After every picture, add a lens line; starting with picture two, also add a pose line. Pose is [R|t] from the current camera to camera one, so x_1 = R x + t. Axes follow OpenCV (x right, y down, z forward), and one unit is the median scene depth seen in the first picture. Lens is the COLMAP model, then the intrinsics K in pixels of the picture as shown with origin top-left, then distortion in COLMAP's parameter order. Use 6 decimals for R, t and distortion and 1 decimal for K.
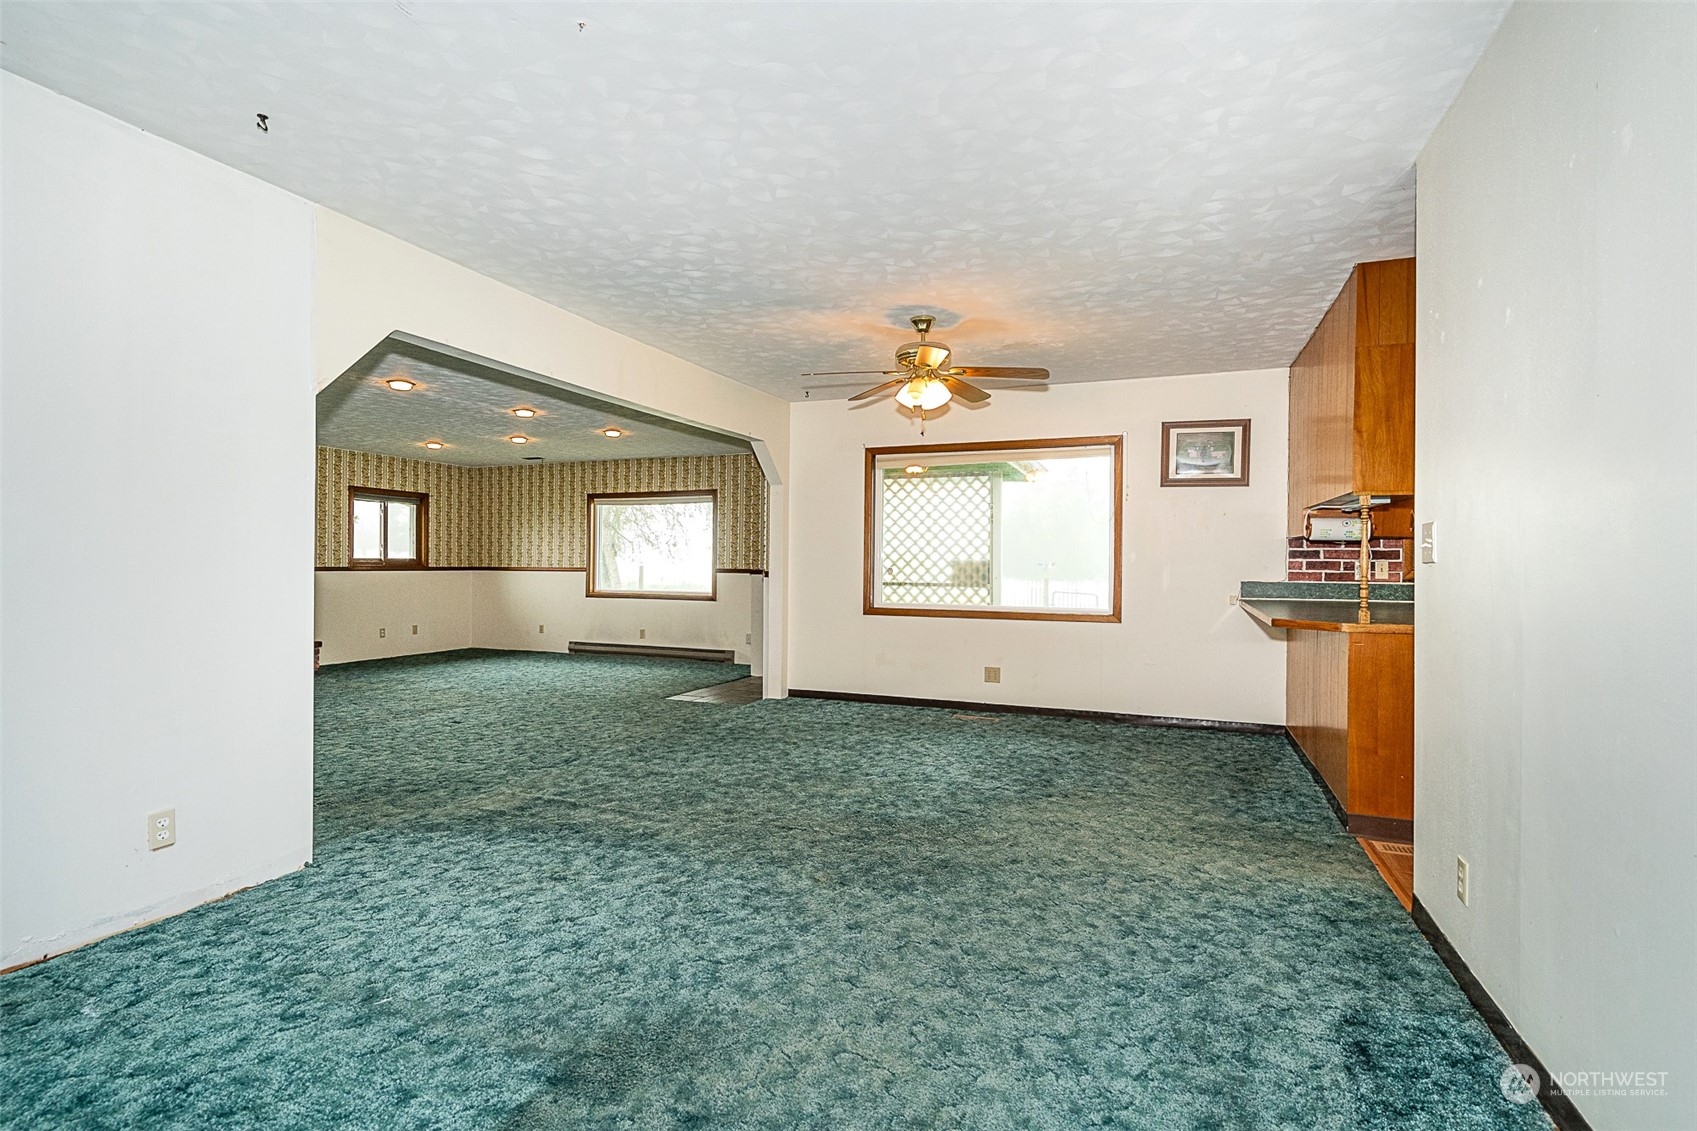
lens RADIAL K [[774.1, 0, 856.0], [0, 774.1, 558.4], [0, 0, 1]] dist [-0.007384, 0.002984]
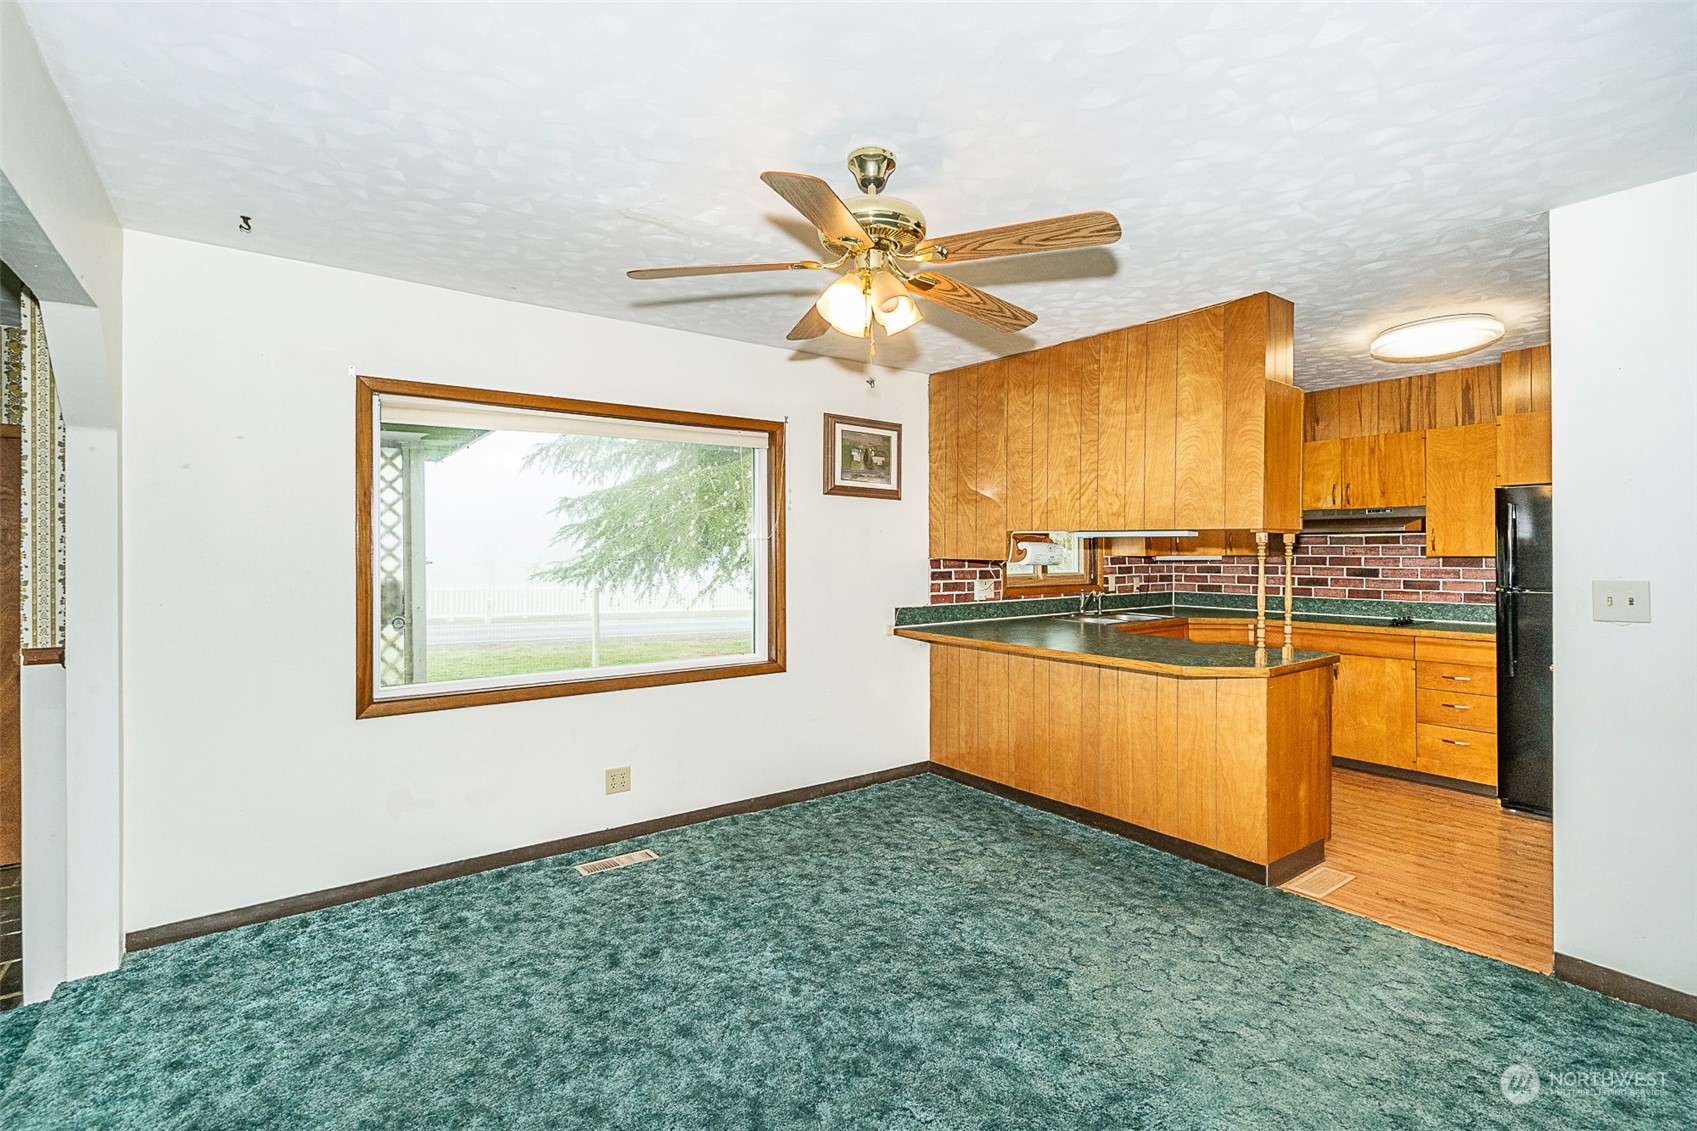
lens RADIAL K [[774.1, 0, 843.0], [0, 774.1, 551.5], [0, 0, 1]] dist [-0.007384, 0.002984]
pose [[0.537029, -0.009015, 0.843516, -0.283935], [0.003806, 0.999959, 0.008264, -0.043054], [-0.843555, -0.001227, 0.537041, 0.592860]]
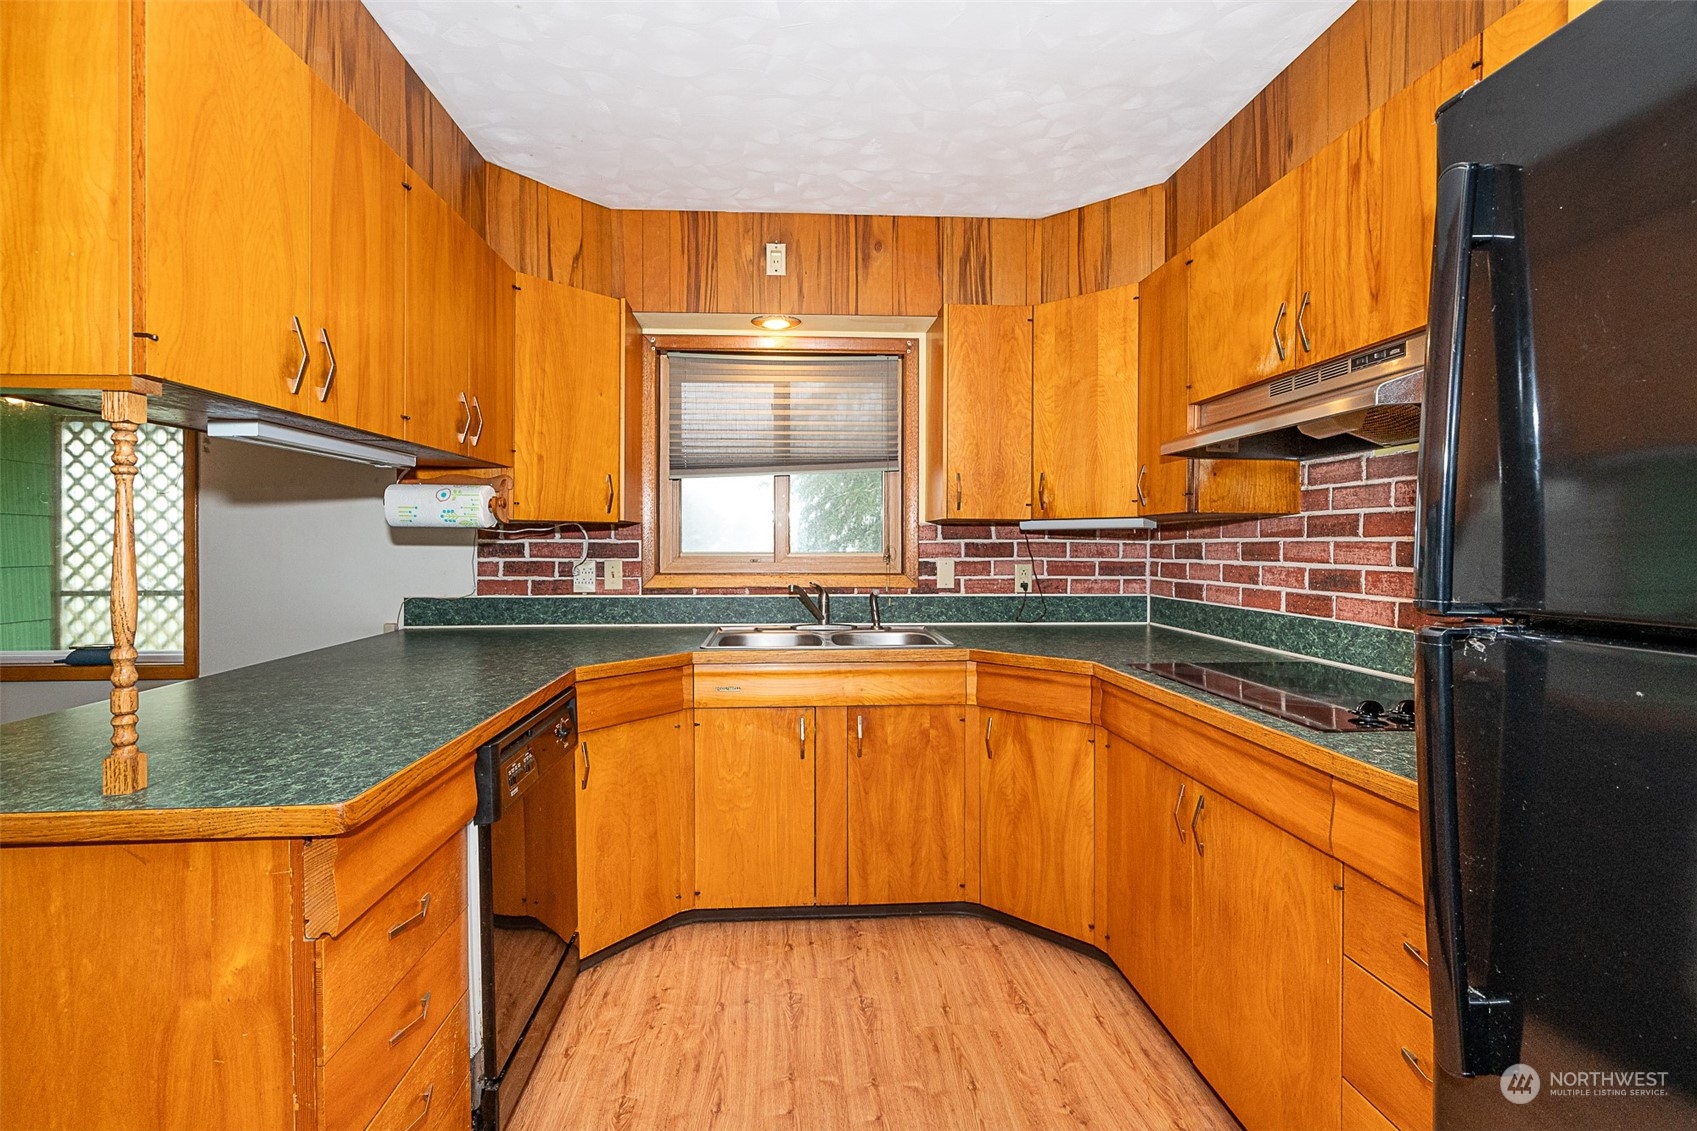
lens RADIAL K [[774.1, 0, 833.1], [0, 774.1, 549.7], [0, 0, 1]] dist [-0.007384, 0.002984]
pose [[0.912207, -0.008259, 0.409647, 0.569820], [0.004376, 0.999936, 0.010416, -0.010589], [-0.409707, -0.007709, 0.912184, 0.353110]]
